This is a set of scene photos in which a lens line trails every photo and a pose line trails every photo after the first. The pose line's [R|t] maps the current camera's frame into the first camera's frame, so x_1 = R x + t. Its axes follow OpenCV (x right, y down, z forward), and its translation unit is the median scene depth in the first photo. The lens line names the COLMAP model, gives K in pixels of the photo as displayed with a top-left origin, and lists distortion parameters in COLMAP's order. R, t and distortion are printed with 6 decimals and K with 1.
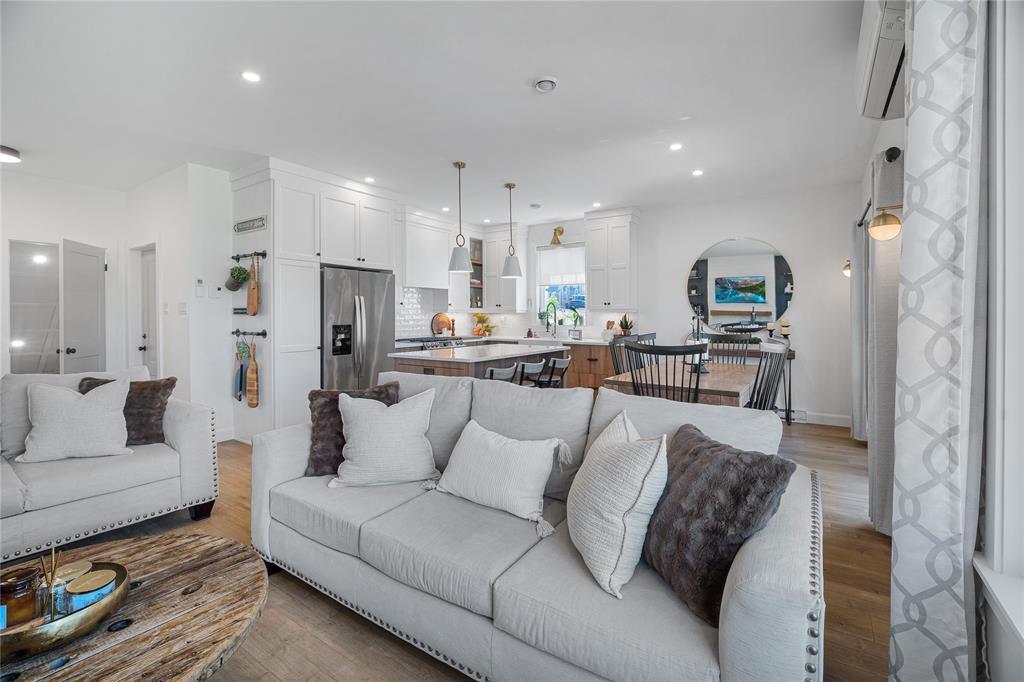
lens RADIAL K [[443.1, 0, 516.0], [0, 443.1, 315.7], [0, 0, 1]] dist [-0.000089, 0.000039]
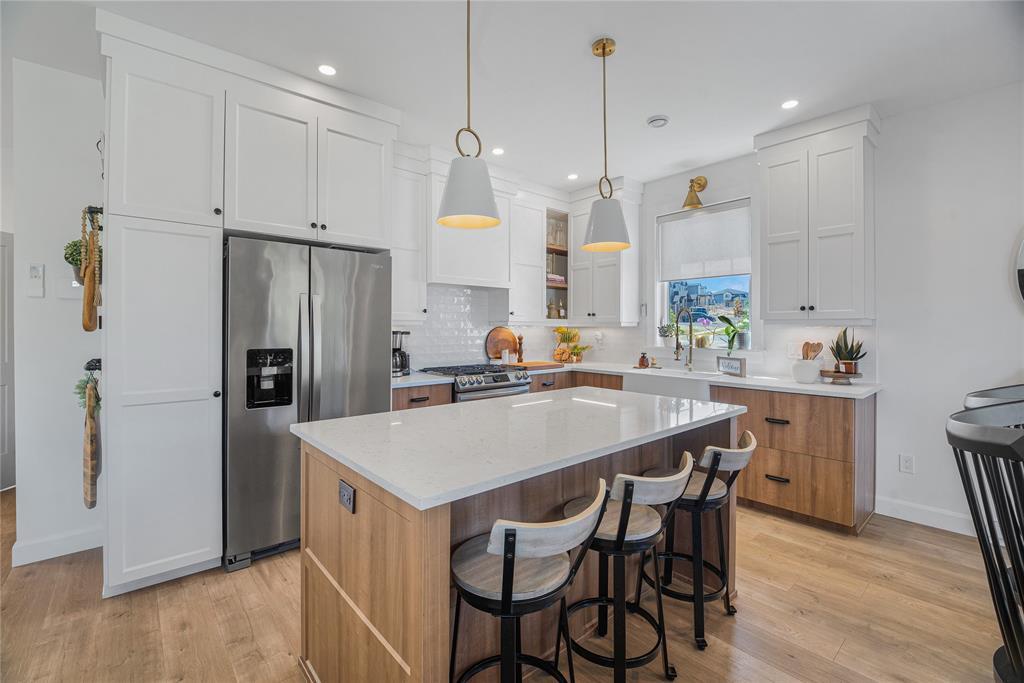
lens RADIAL K [[440.6, 0, 509.7], [0, 440.6, 334.7], [0, 0, 1]] dist [0.001110, 0.000006]
pose [[0.966733, 0.005750, -0.255725, 0.008223], [-0.002768, 0.999924, 0.012021, -0.001921], [0.255774, -0.010913, 0.966675, 0.389955]]
